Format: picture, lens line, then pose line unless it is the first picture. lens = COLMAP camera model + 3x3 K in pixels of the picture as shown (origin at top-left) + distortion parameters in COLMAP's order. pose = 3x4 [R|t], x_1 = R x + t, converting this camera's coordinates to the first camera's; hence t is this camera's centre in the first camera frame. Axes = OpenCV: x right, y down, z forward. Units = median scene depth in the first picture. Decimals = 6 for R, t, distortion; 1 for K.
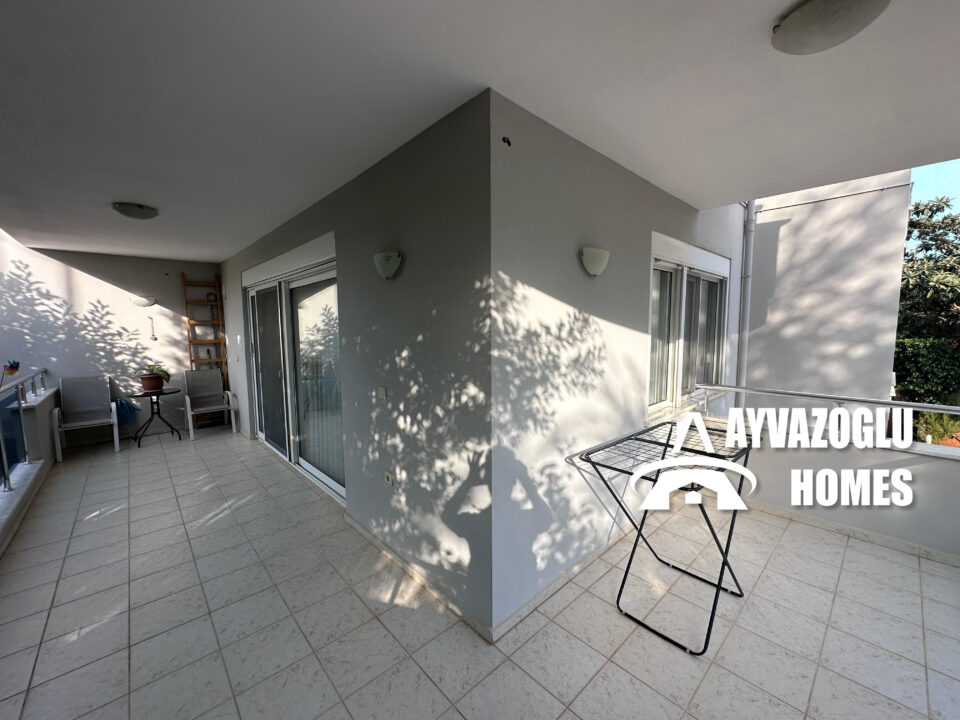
lens RADIAL K [[382.9, 0, 478.5], [0, 382.9, 360.9], [0, 0, 1]] dist [-0.007075, 0.001236]
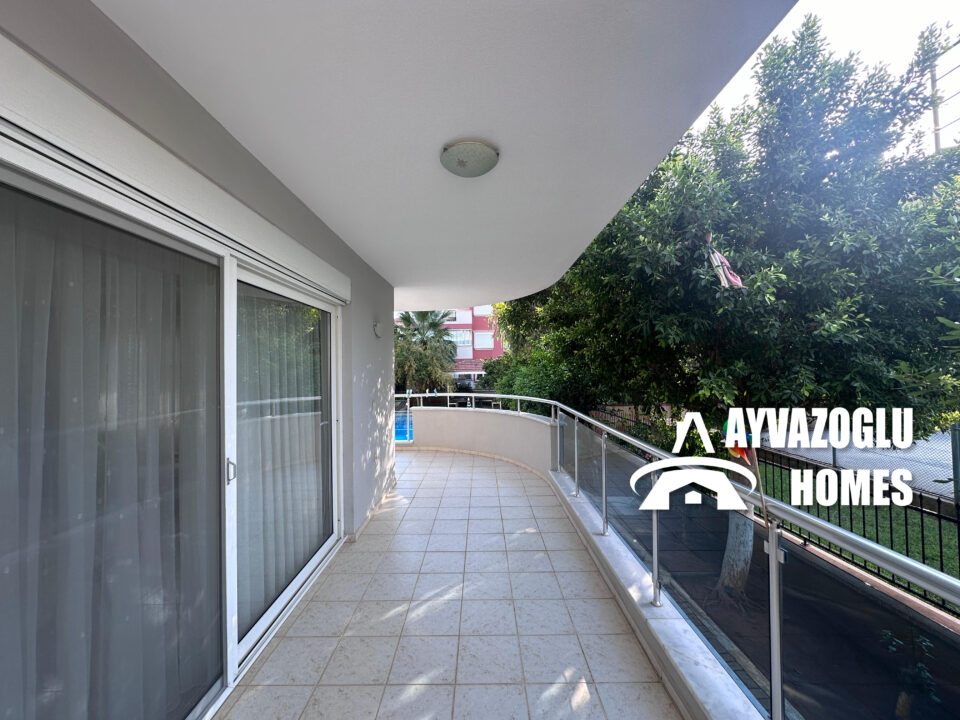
lens RADIAL K [[382.9, 0, 478.5], [0, 382.9, 360.9], [0, 0, 1]] dist [-0.007075, 0.001236]
pose [[-0.736241, 0.044498, 0.675255, -1.327021], [0.097357, 0.994420, 0.040619, -0.102809], [-0.669680, 0.095646, -0.736465, 1.482143]]
